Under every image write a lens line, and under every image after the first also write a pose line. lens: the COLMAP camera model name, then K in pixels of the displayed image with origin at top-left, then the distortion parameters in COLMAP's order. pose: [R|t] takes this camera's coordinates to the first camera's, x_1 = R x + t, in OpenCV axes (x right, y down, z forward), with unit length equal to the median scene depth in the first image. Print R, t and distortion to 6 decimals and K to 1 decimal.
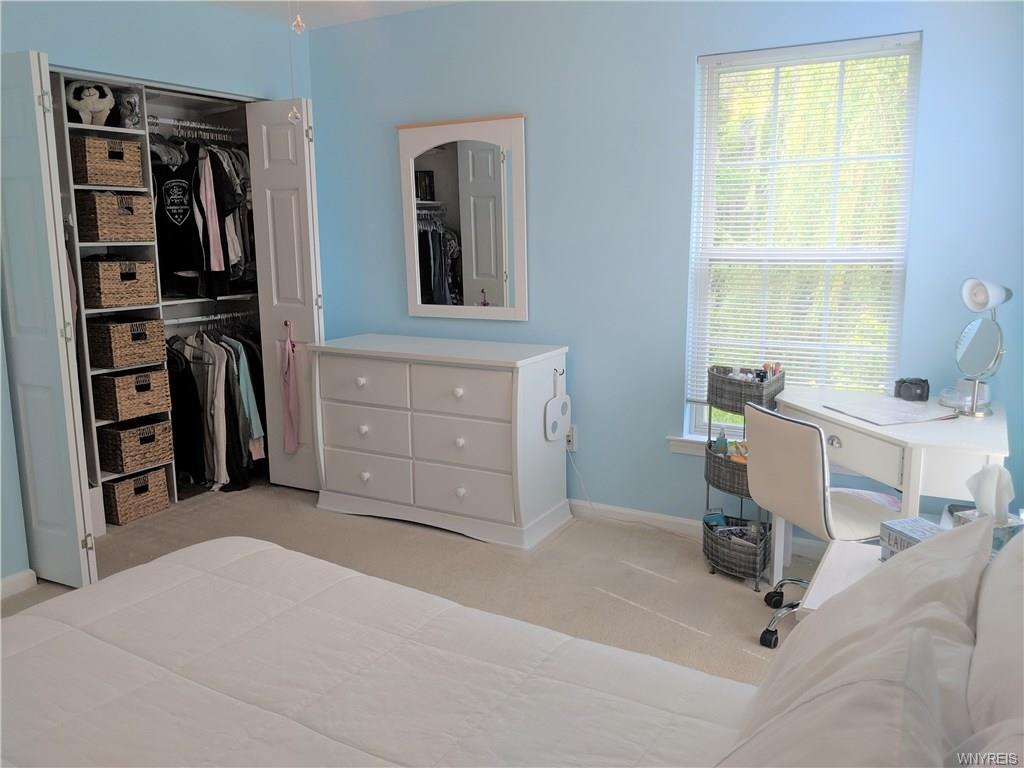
lens RADIAL K [[825.2, 0, 499.0], [0, 825.2, 382.4], [0, 0, 1]] dist [0.063221, -0.106303]
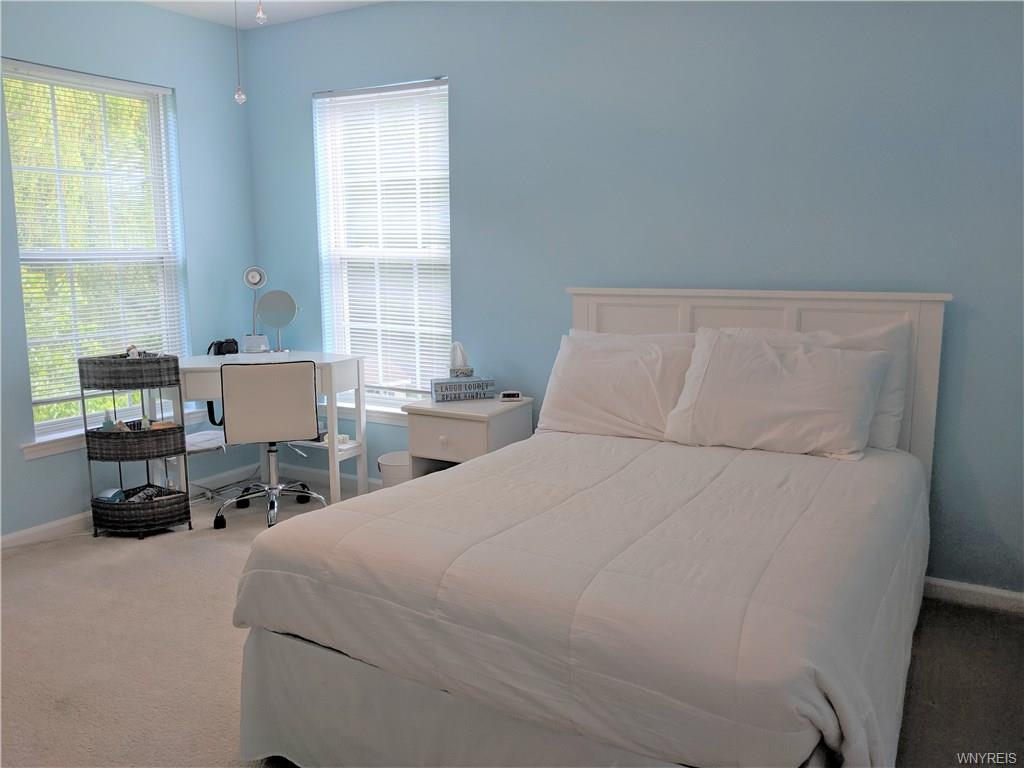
lens RADIAL K [[862.1, 0, 512.0], [0, 862.1, 384.0], [0, 0, 1]] dist [-0.003153, 0.001351]
pose [[-0.030299, -0.163550, 0.986070, -0.839224], [0.165706, 0.972050, 0.166316, -0.081259], [-0.985710, 0.168437, -0.002351, 0.458210]]
